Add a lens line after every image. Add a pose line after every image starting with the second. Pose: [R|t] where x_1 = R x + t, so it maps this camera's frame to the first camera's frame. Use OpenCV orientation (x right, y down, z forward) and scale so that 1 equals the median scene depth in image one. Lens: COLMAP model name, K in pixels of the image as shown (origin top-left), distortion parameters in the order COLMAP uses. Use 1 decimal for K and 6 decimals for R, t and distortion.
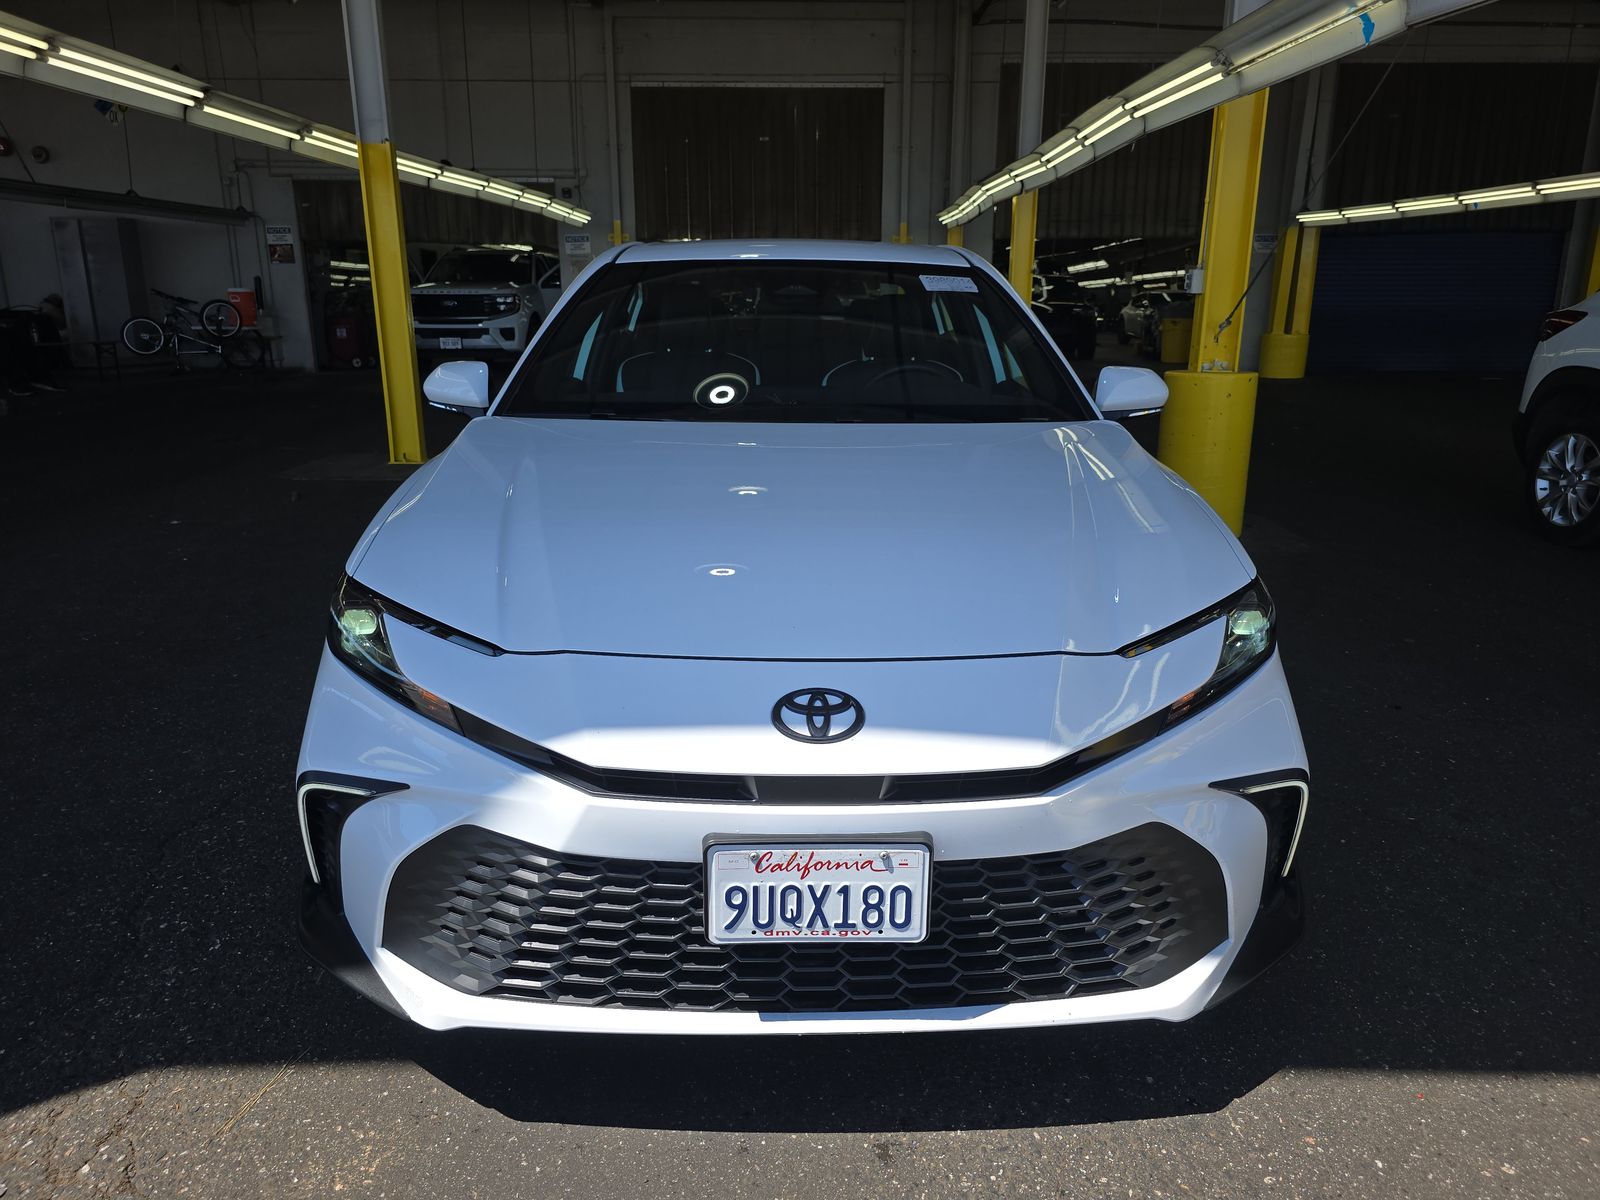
lens RADIAL K [[1079.3, 0, 805.6], [0, 1079.3, 604.3], [0, 0, 1]] dist [0.028392, -0.027046]
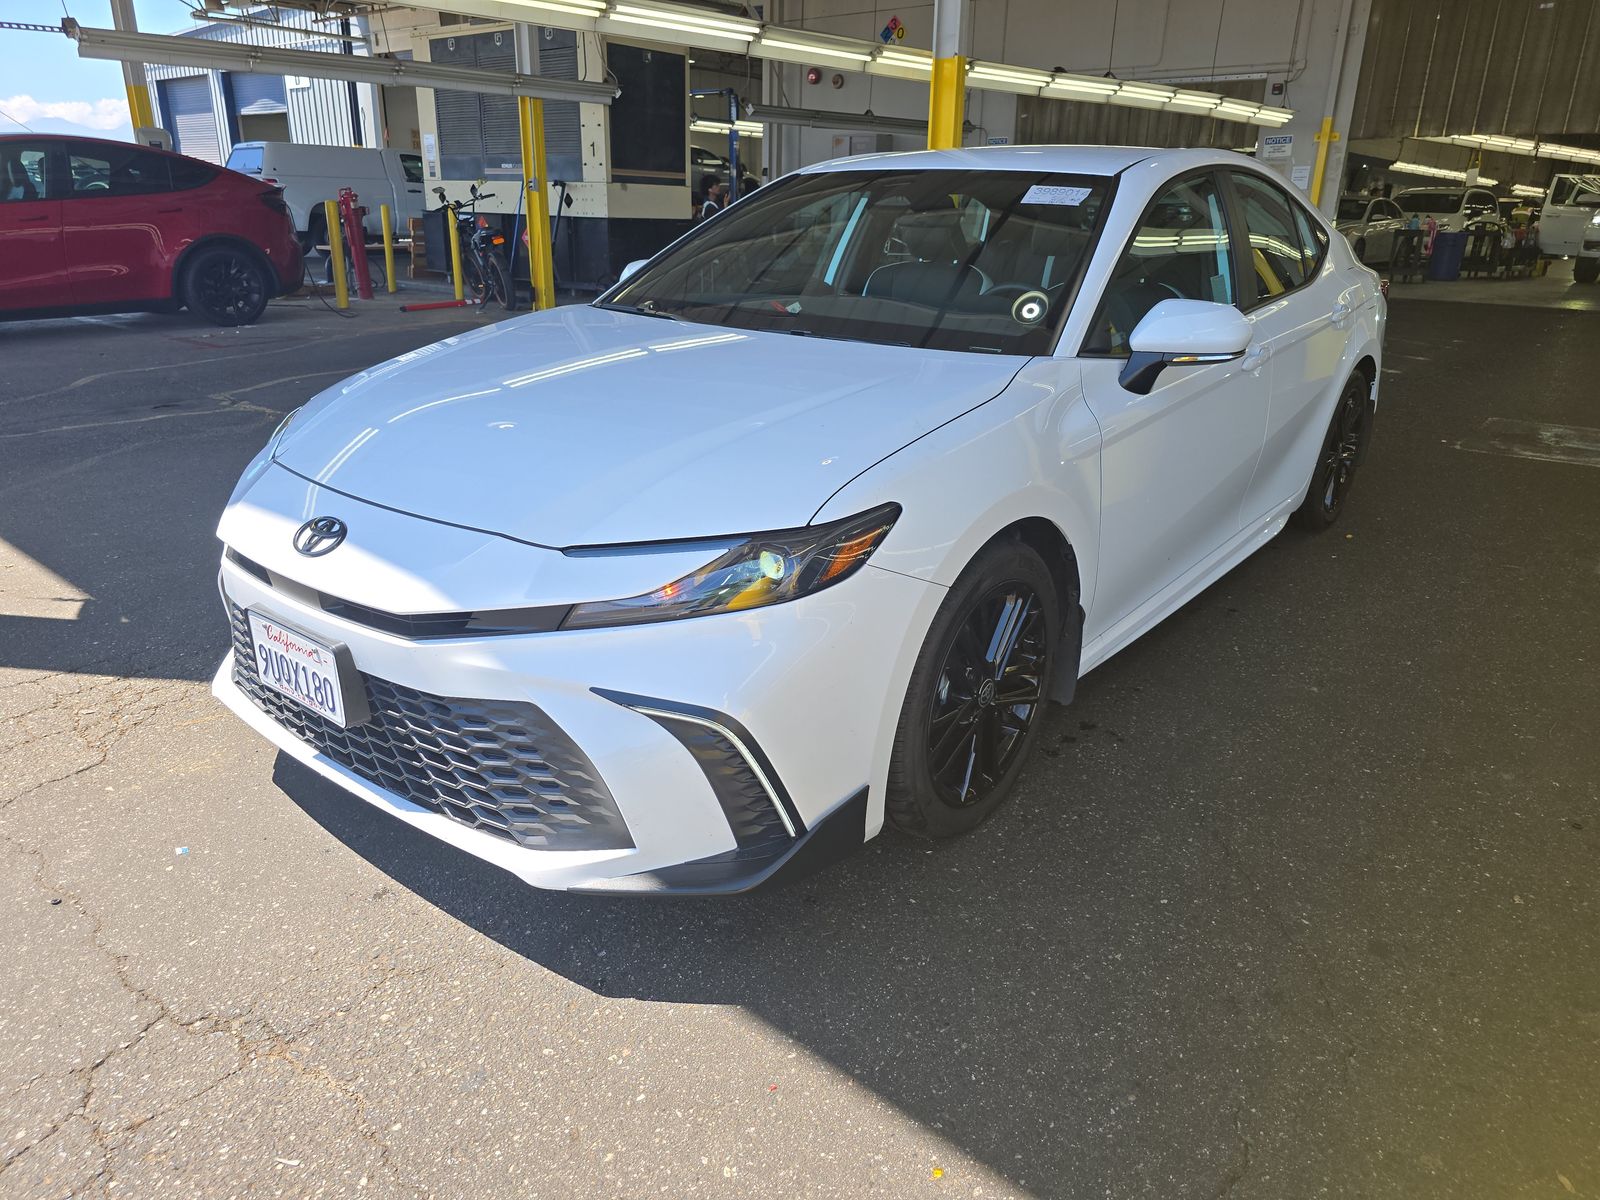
lens RADIAL K [[1079.3, 0, 805.6], [0, 1079.3, 604.3], [0, 0, 1]] dist [0.028392, -0.027046]
pose [[0.763275, 0.232999, -0.602597, 0.289169], [-0.186055, 0.972464, 0.140345, -0.025019], [0.618705, 0.004994, 0.785608, 0.077104]]
